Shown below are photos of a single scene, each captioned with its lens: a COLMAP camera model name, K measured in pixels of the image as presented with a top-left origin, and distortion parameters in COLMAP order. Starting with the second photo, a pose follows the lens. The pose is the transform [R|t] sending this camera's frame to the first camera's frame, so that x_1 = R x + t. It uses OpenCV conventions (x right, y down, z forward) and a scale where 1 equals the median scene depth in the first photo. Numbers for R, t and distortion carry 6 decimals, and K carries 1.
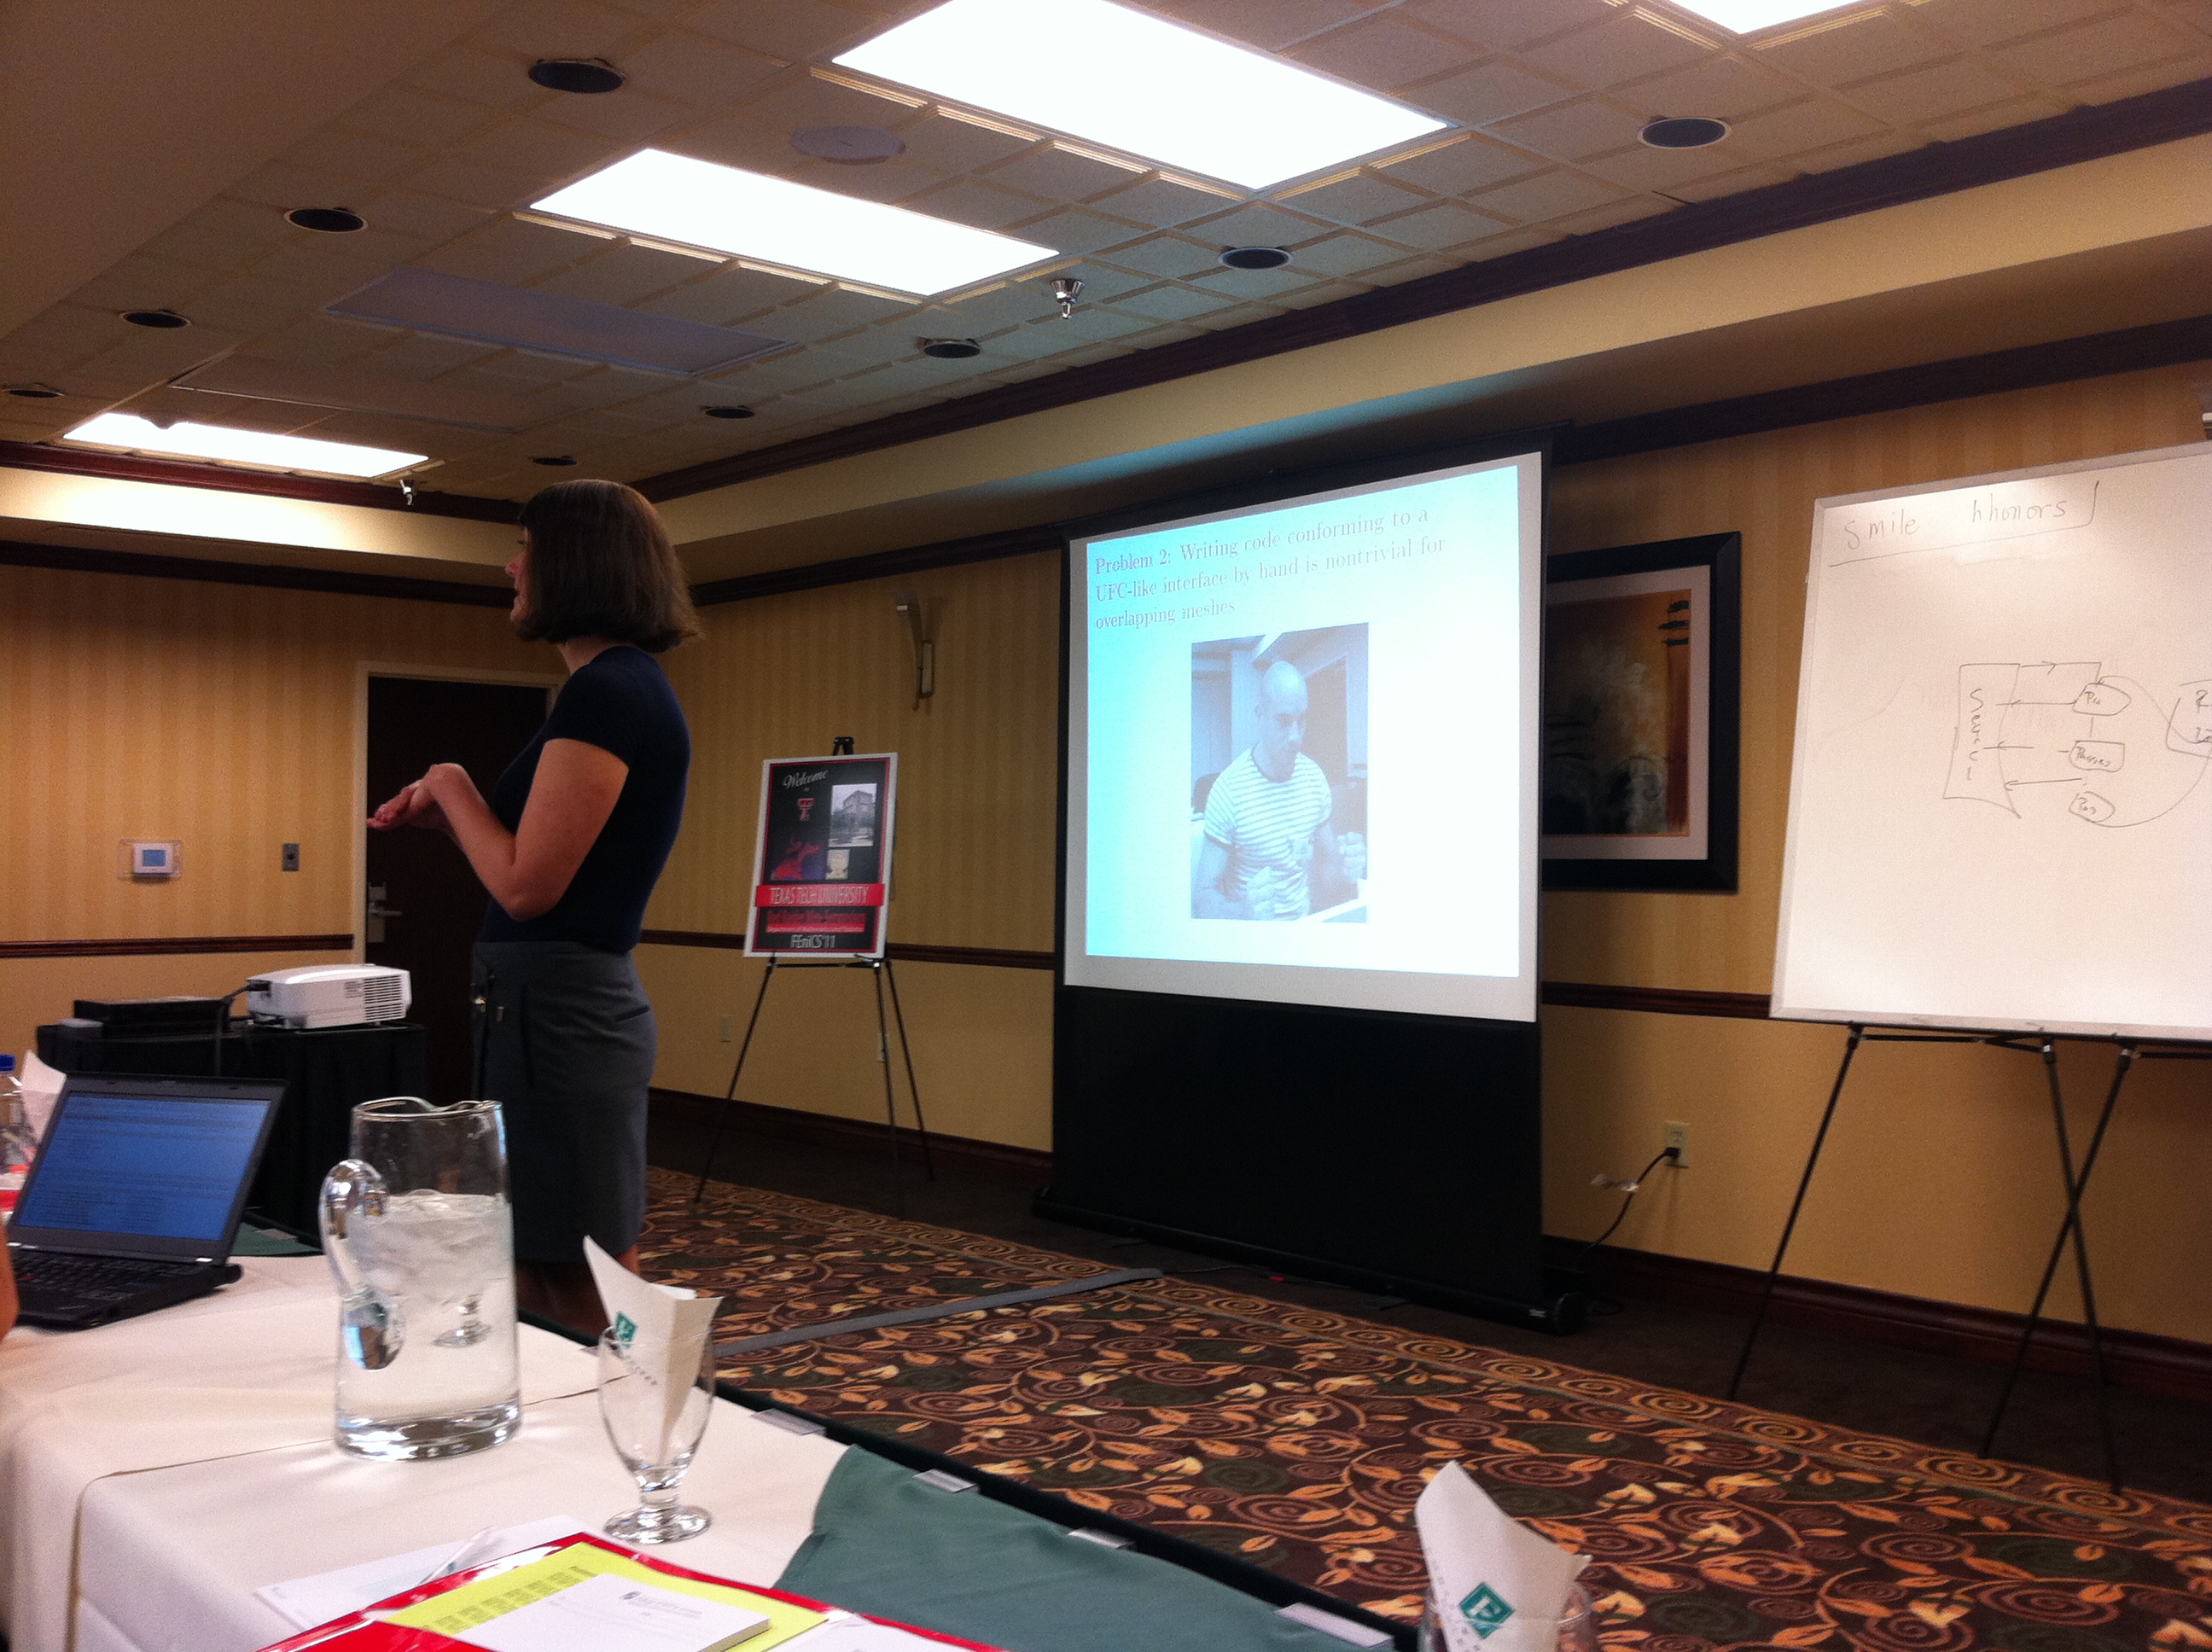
lens RADIAL K [[2070.8, 0, 1114.7], [0, 2070.8, 830.1], [0, 0, 1]] dist [0.014833, 0.000000]
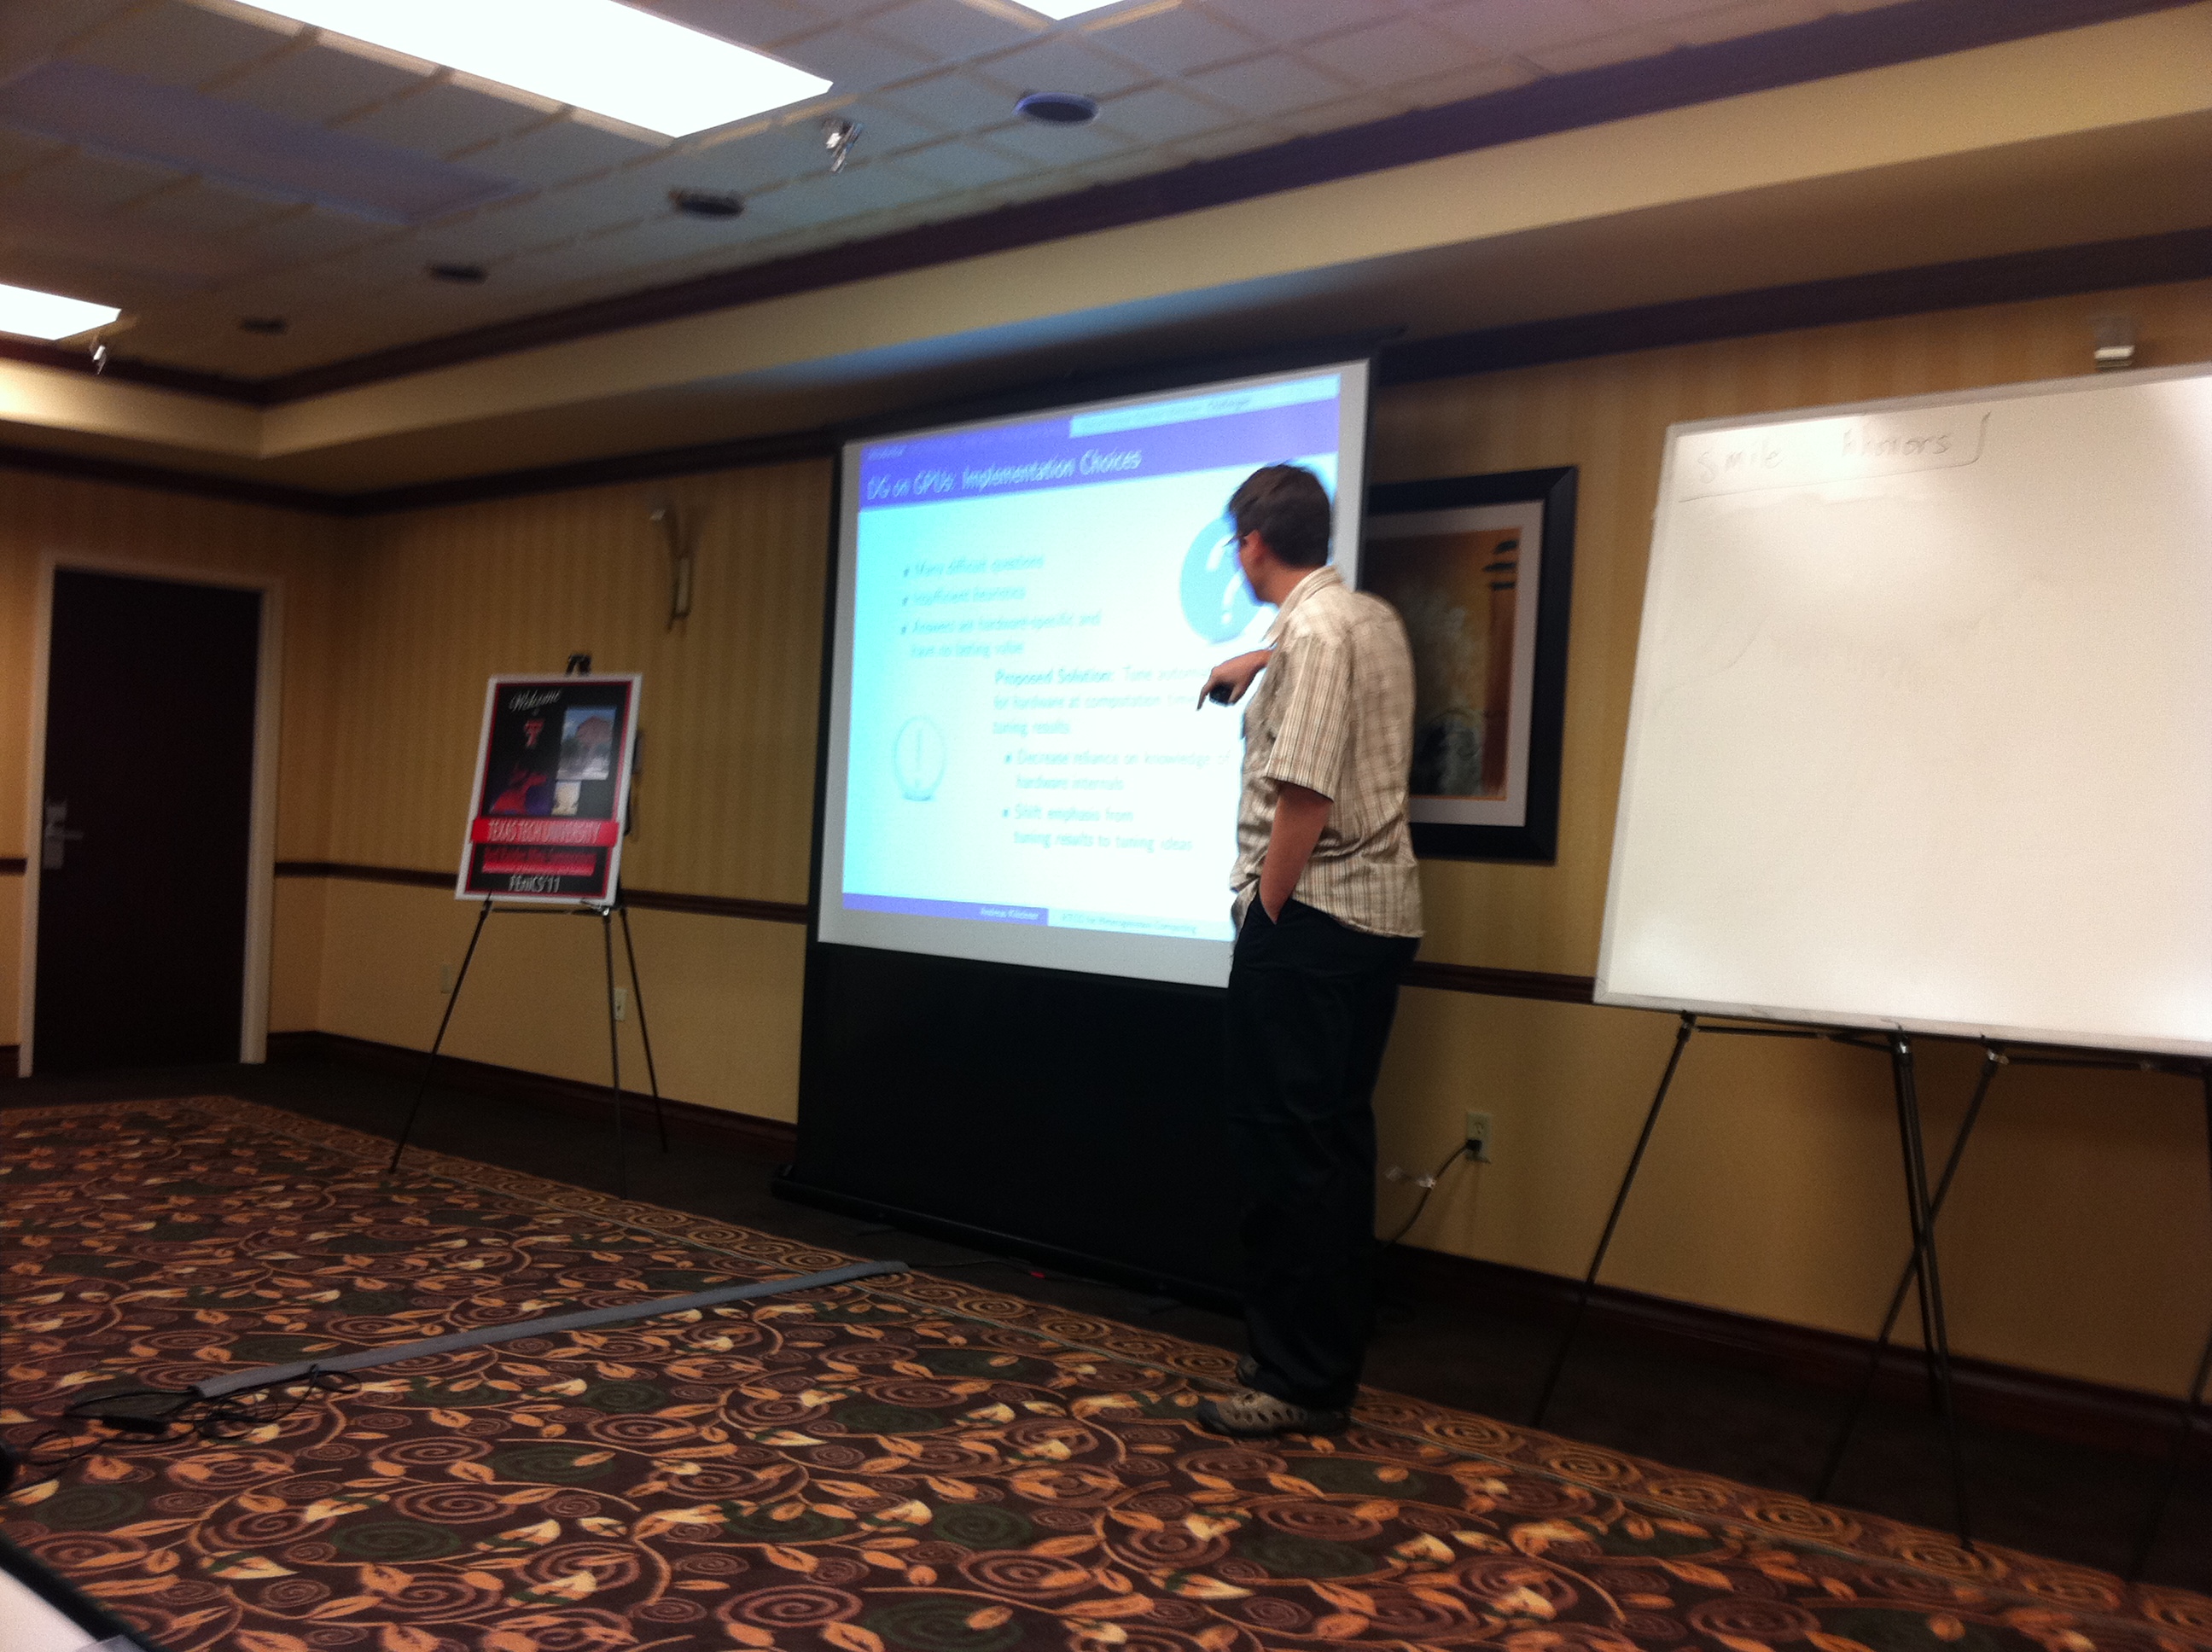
lens RADIAL K [[2070.8, 0, 1137.0], [0, 2070.8, 822.7], [0, 0, 1]] dist [0.014833, 0.000000]
pose [[0.993246, 0.037856, 0.109677, 0.016806], [-0.039560, 0.999127, 0.013404, 0.007554], [-0.109074, -0.017652, 0.993877, 0.117572]]
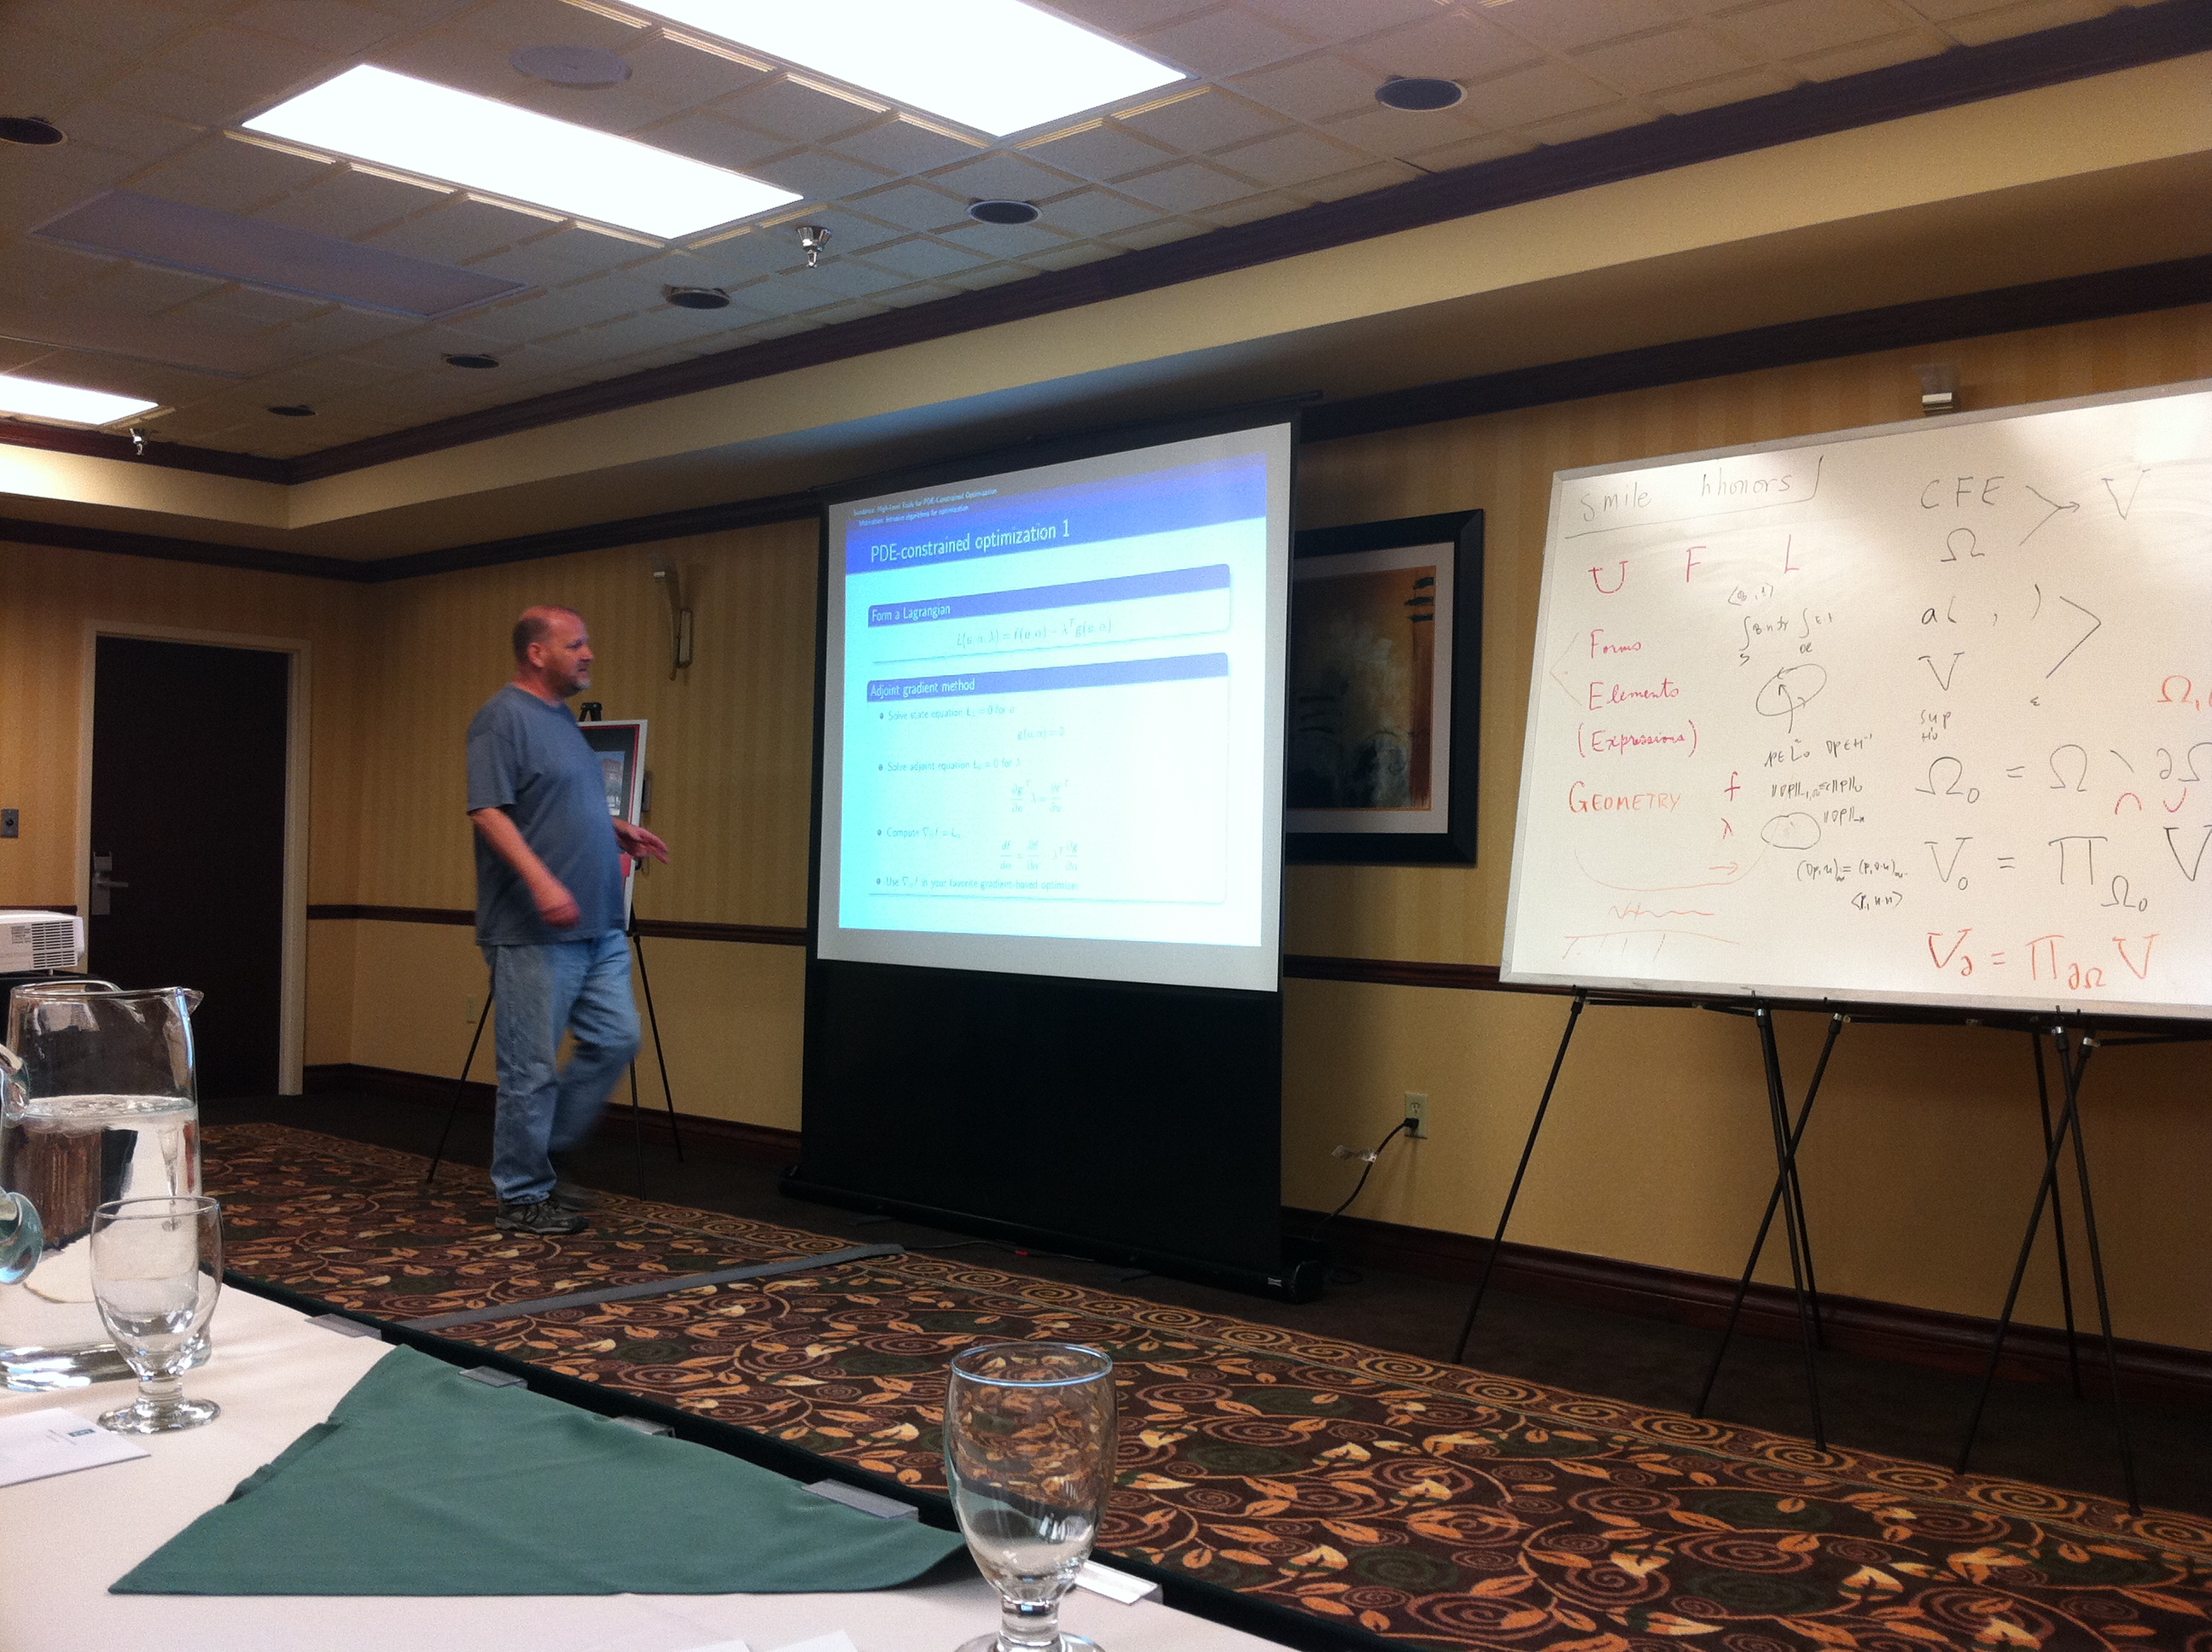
lens RADIAL K [[2070.8, 0, 1114.9], [0, 2070.8, 830.4], [0, 0, 1]] dist [0.014833, 0.000000]
pose [[0.995106, 0.015168, 0.097637, 0.026210], [-0.015013, 0.999885, -0.002318, 0.018118], [-0.097661, 0.000841, 0.995219, 0.012744]]
